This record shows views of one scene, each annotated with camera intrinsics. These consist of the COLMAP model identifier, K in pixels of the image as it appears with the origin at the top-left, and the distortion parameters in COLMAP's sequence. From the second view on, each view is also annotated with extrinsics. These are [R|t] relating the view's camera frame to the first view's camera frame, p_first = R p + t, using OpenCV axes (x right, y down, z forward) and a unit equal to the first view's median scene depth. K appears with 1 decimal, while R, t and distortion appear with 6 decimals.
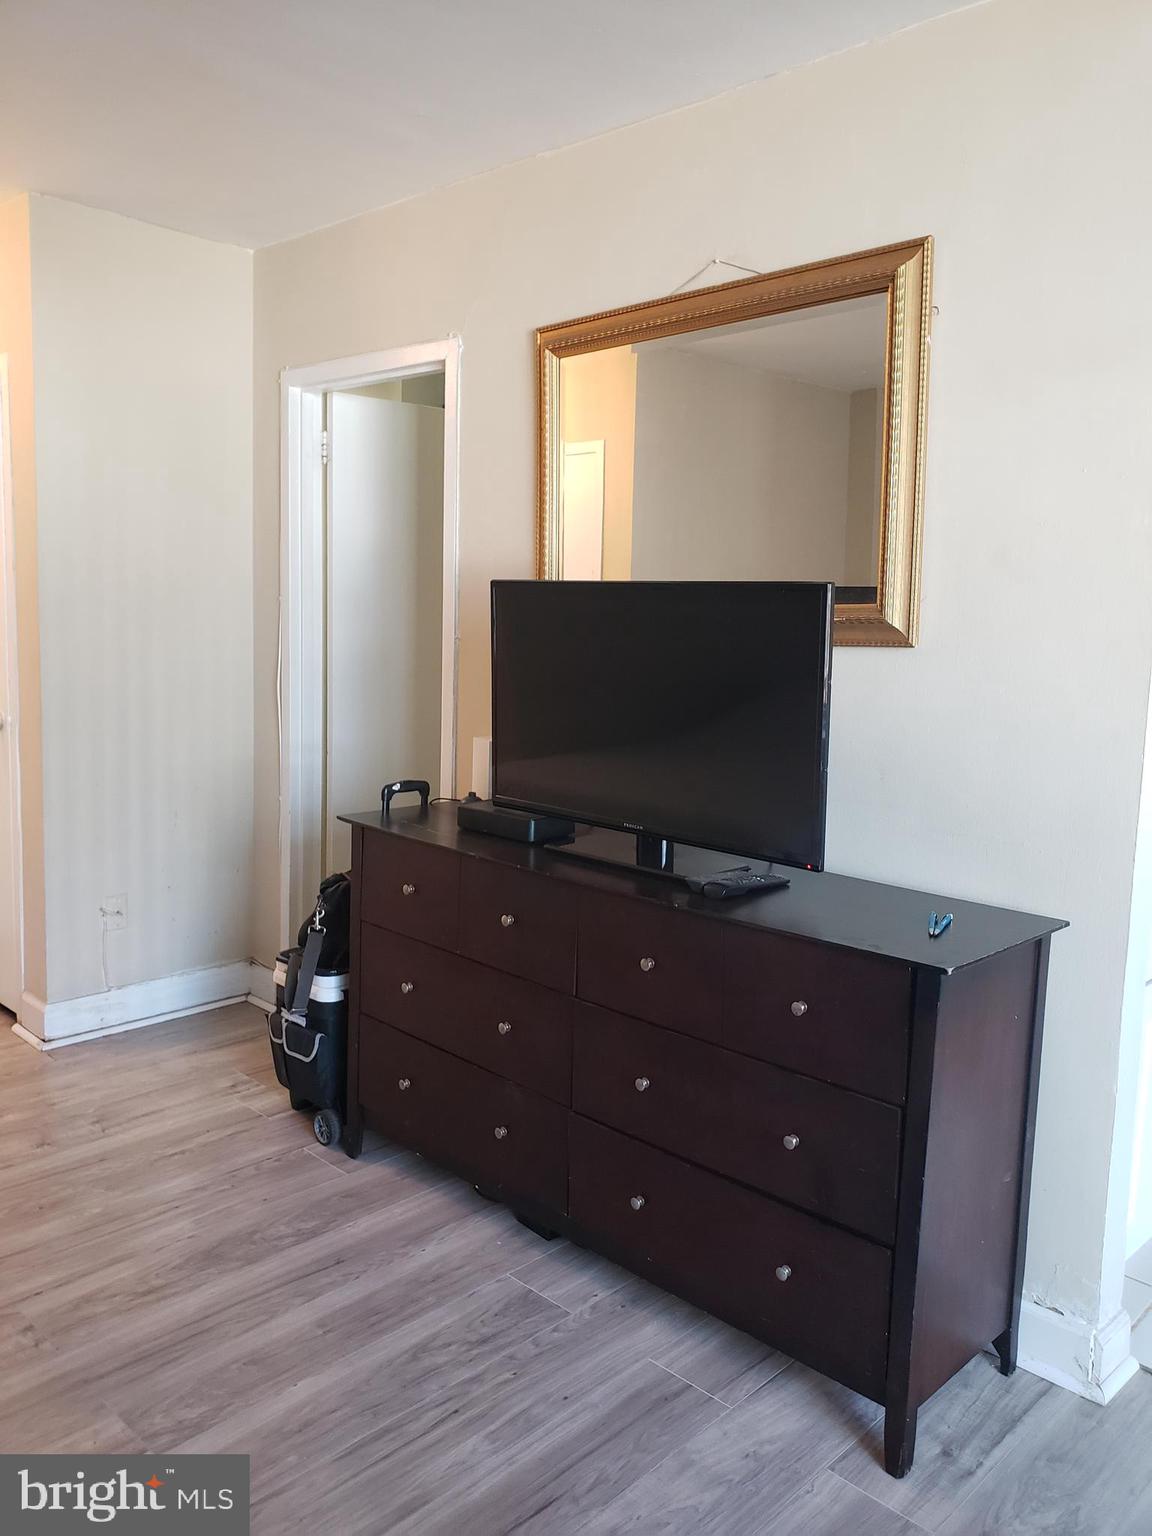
lens RADIAL K [[1188.2, 0, 577.2], [0, 1188.2, 747.6], [0, 0, 1]] dist [0.022116, -0.004409]
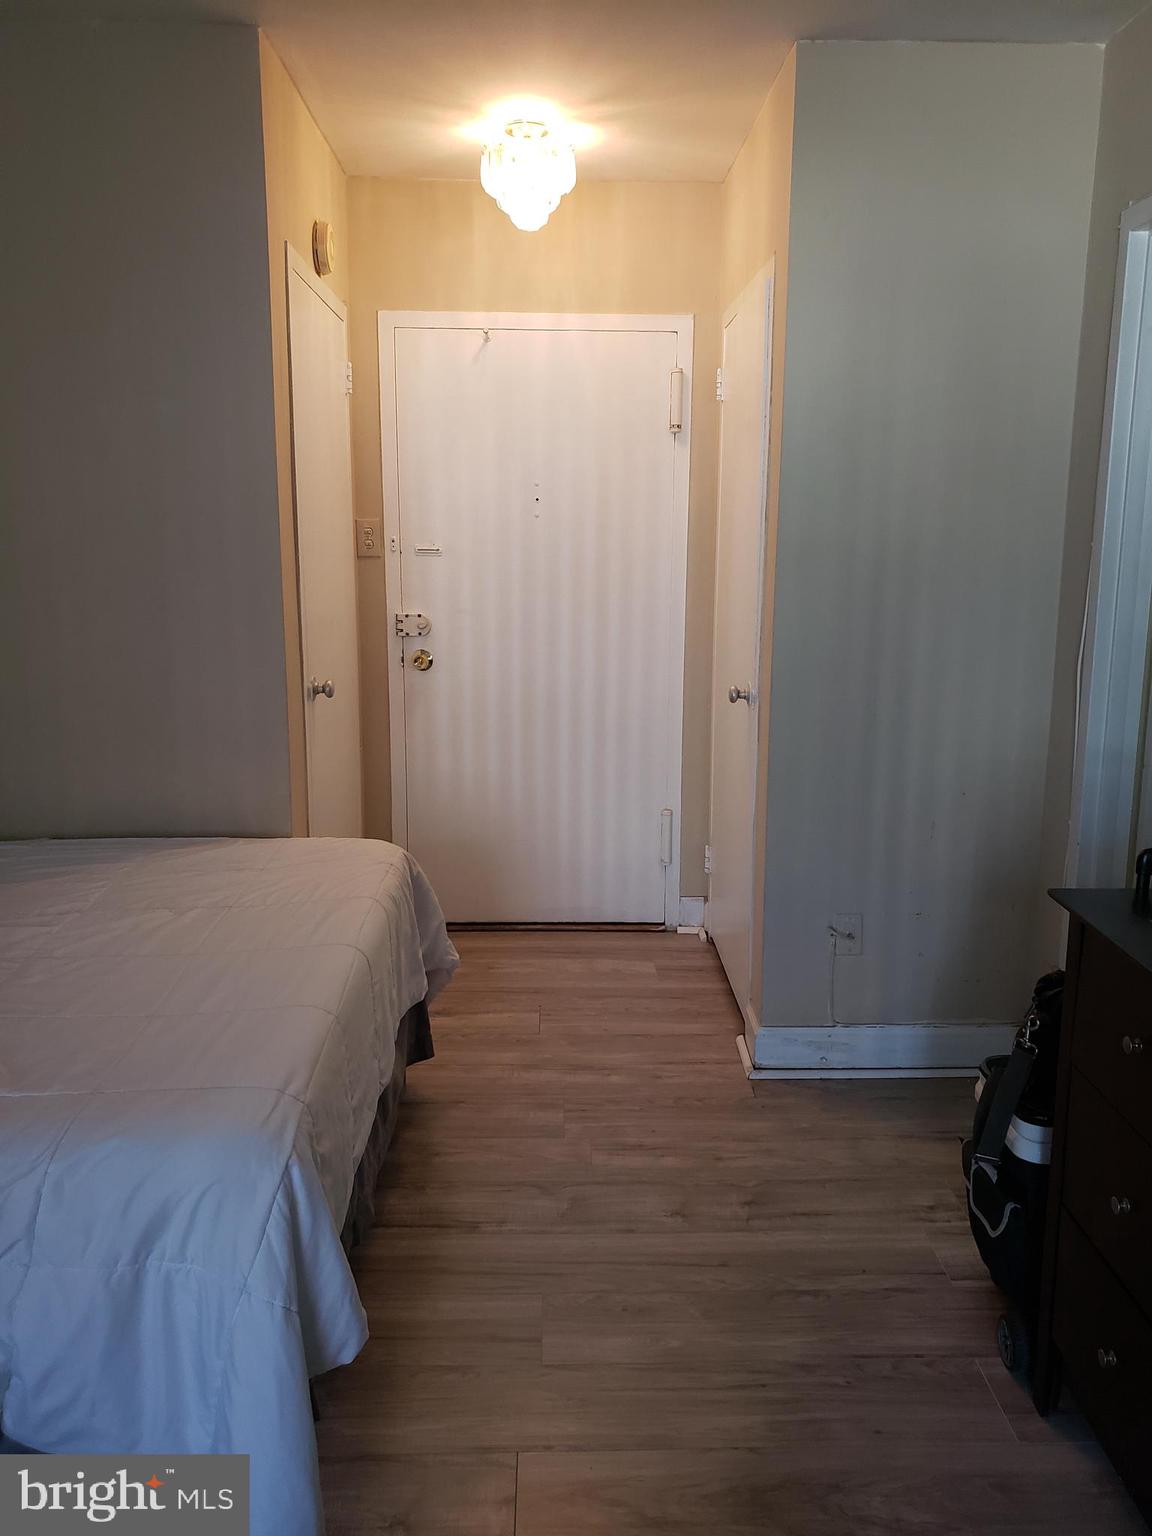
lens RADIAL K [[1232.4, 0, 576.0], [0, 1232.4, 741.4], [0, 0, 1]] dist [-0.056947, 0.103189]
pose [[0.722322, 0.096147, -0.684840, 0.046135], [-0.072876, 0.995357, 0.062877, -0.037616], [0.687706, 0.004491, 0.725975, 0.321340]]
